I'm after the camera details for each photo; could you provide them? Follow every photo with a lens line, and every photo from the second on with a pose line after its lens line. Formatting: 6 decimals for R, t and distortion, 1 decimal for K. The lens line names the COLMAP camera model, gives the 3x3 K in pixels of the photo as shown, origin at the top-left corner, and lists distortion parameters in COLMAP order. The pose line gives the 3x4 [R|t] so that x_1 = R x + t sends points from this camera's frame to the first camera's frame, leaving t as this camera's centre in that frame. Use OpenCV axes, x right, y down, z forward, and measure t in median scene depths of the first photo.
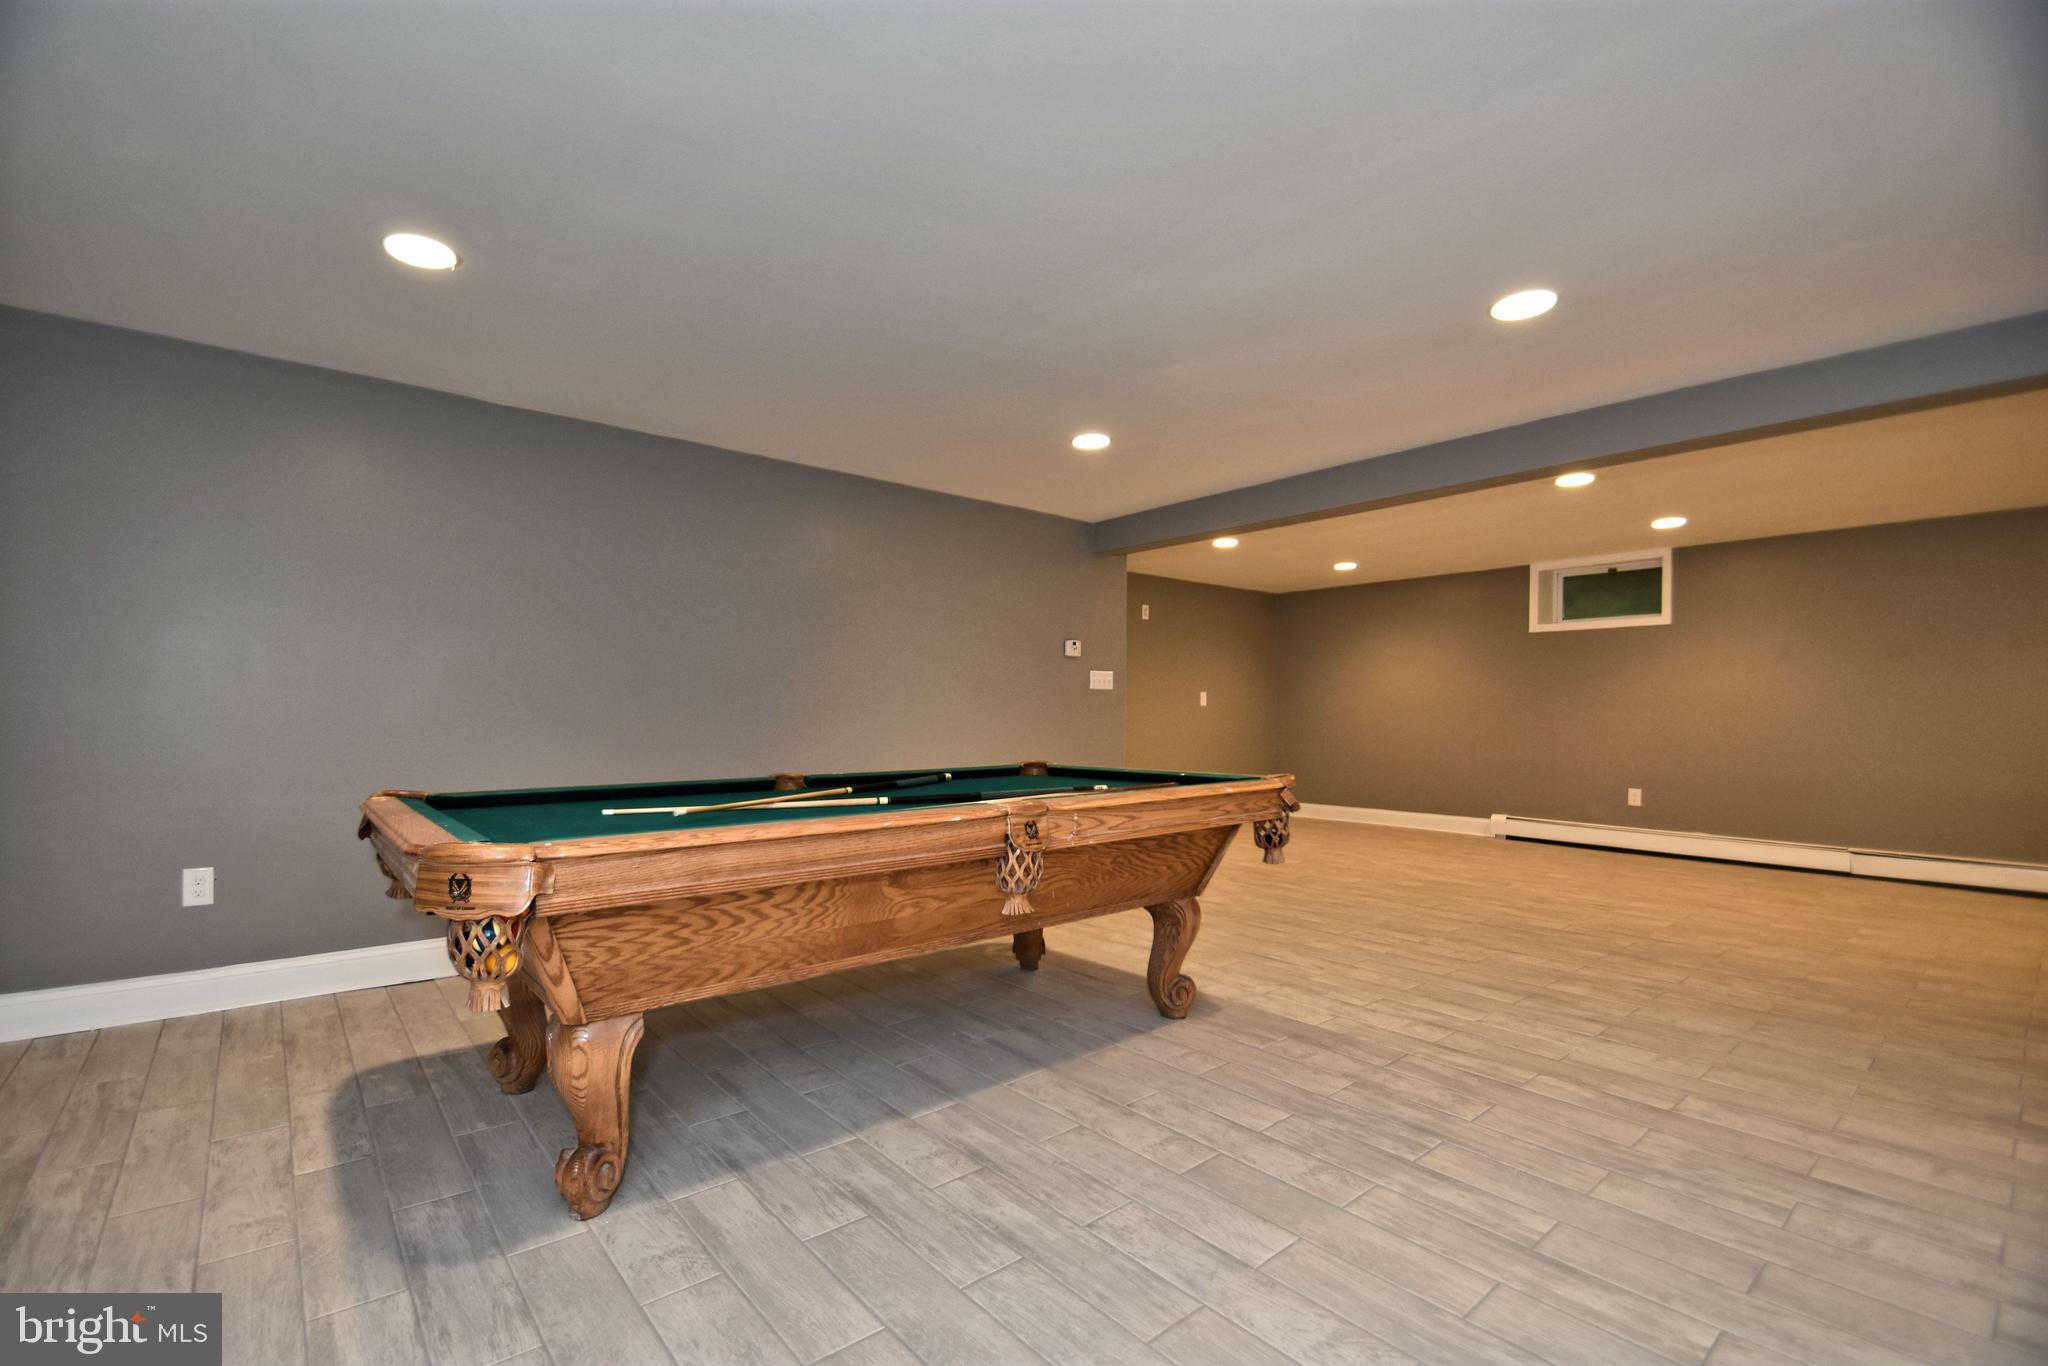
lens RADIAL K [[906.0, 0, 1012.8], [0, 906.0, 722.1], [0, 0, 1]] dist [0.021215, -0.020183]
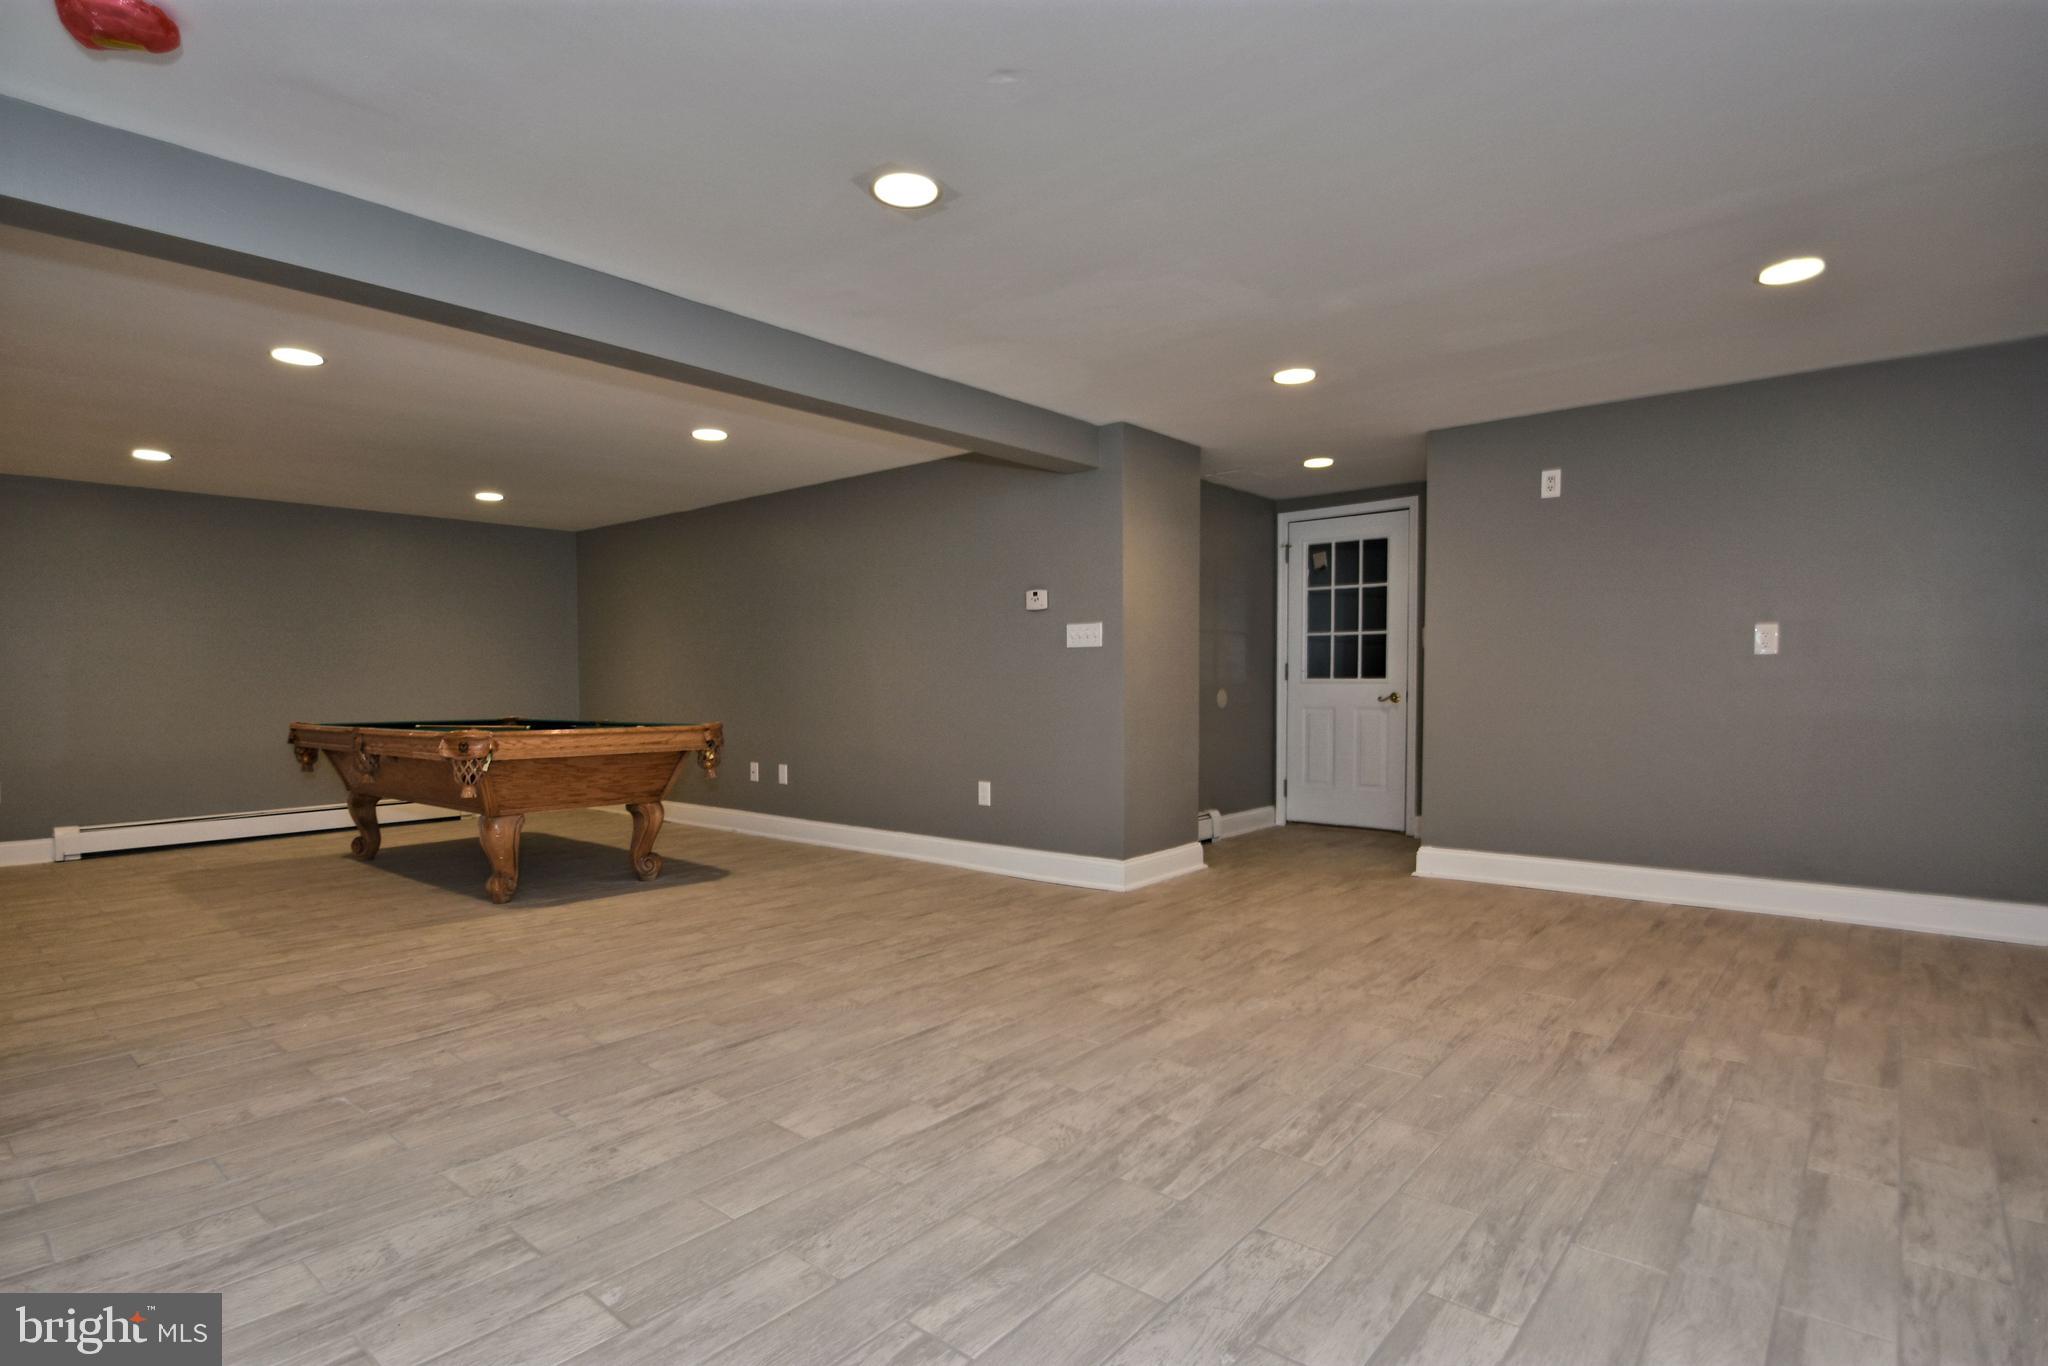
lens RADIAL K [[1036.2, 0, 1022.5], [0, 1036.2, 714.6], [0, 0, 1]] dist [-0.057393, 0.000880]
pose [[0.191574, 0.030478, -0.981005, 2.159540], [-0.003405, 0.999532, 0.030389, -0.011597], [0.981472, -0.002481, 0.191588, 1.745861]]
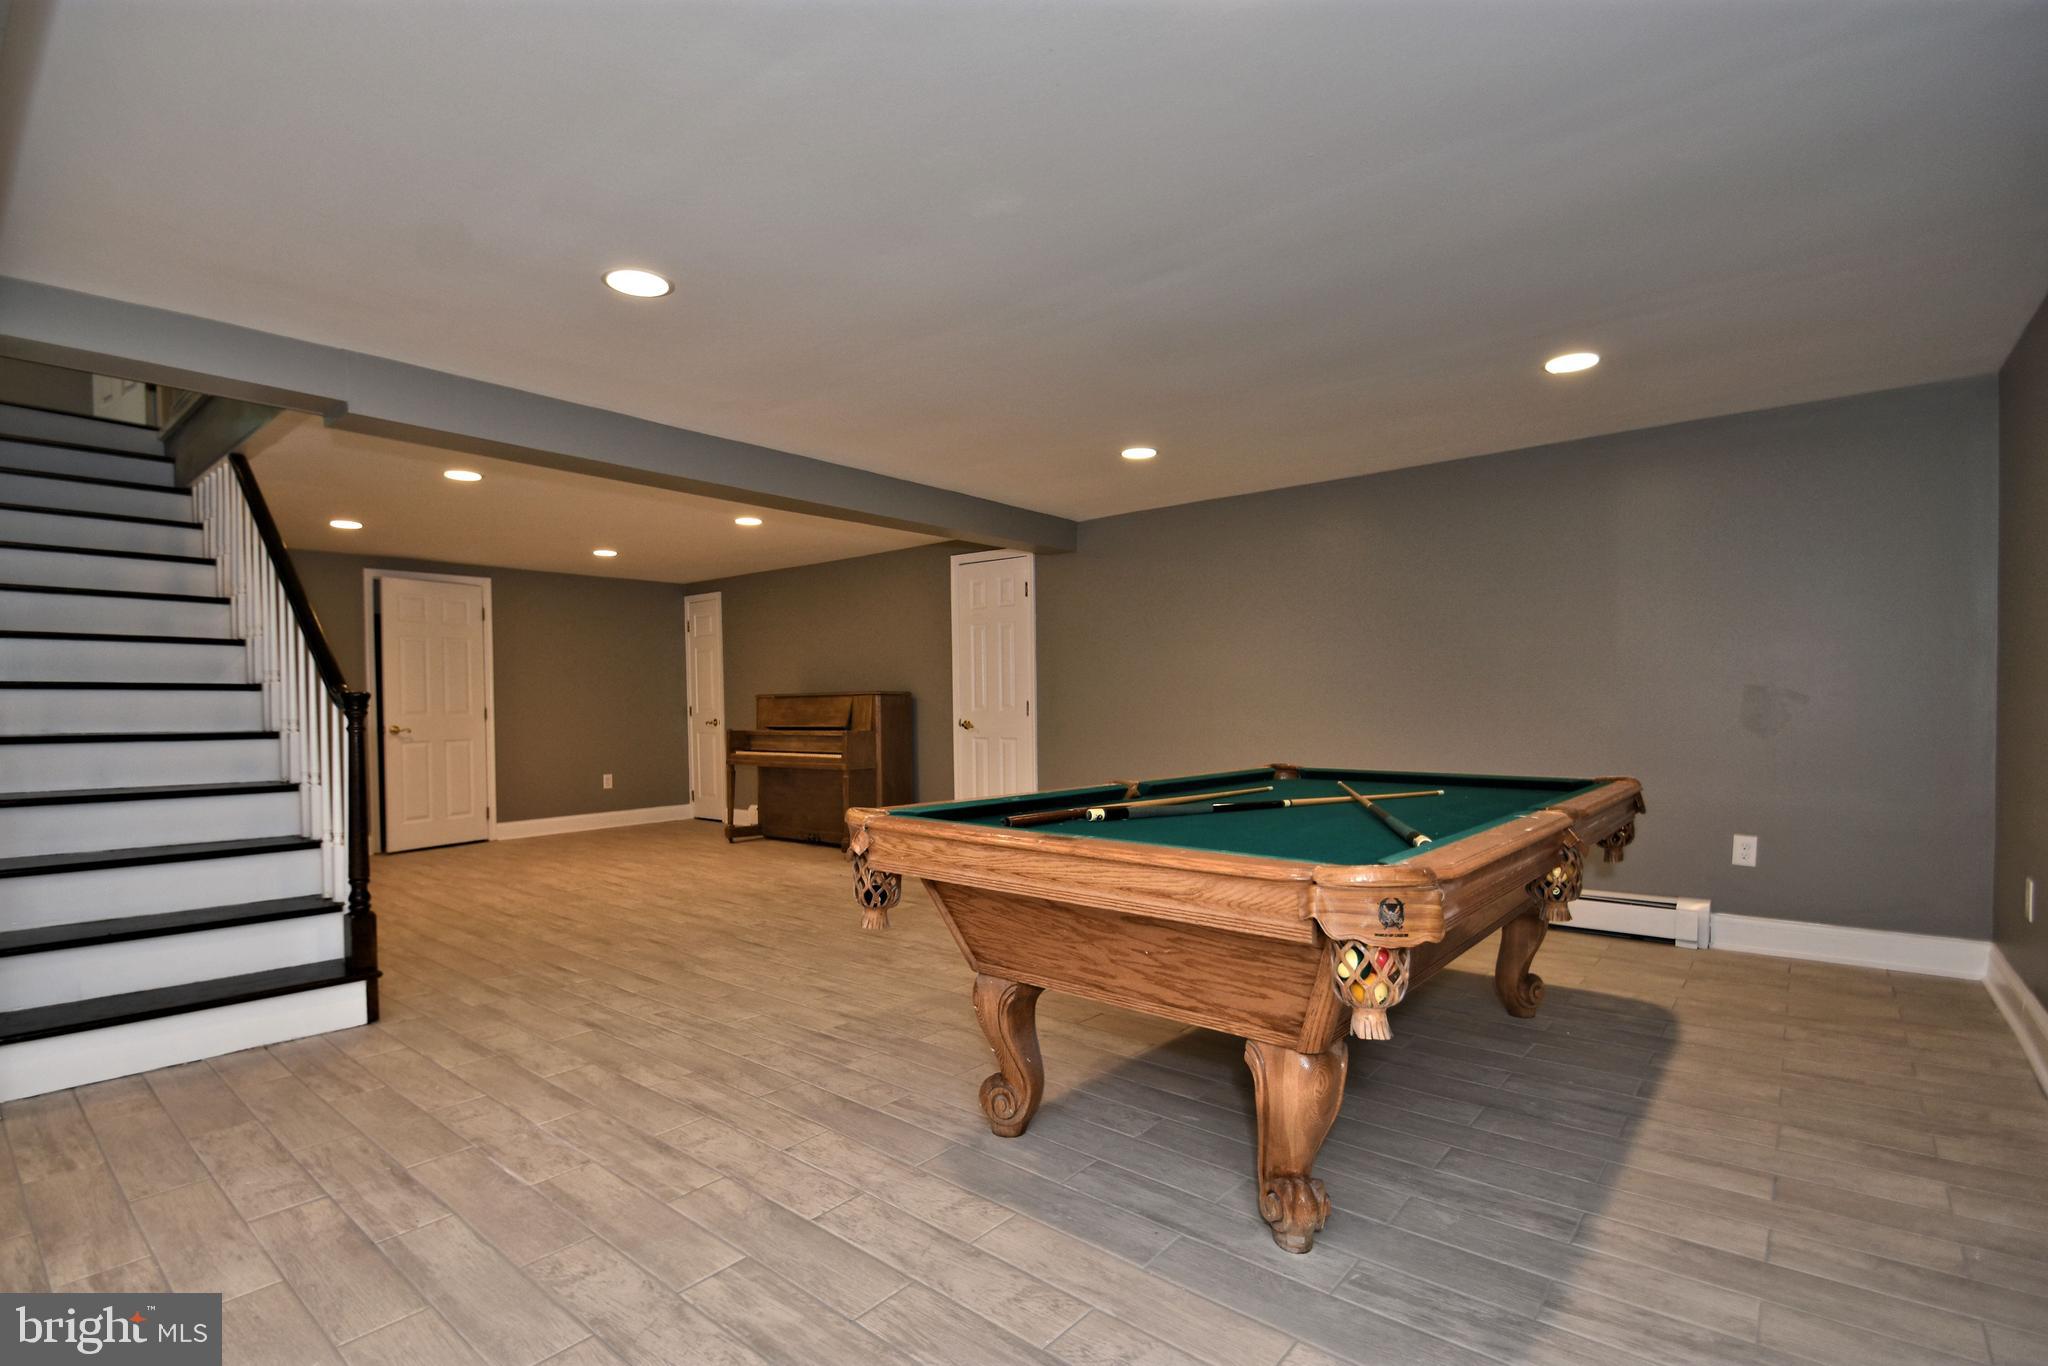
lens RADIAL K [[963.0, 0, 1024.0], [0, 963.0, 683.0], [0, 0, 1]] dist [0.000863, 0.000197]
pose [[-0.983424, 0.000749, -0.181321, 0.364276], [0.002945, 0.999925, -0.011846, -0.042161], [0.181298, -0.012184, -0.983353, 2.108898]]
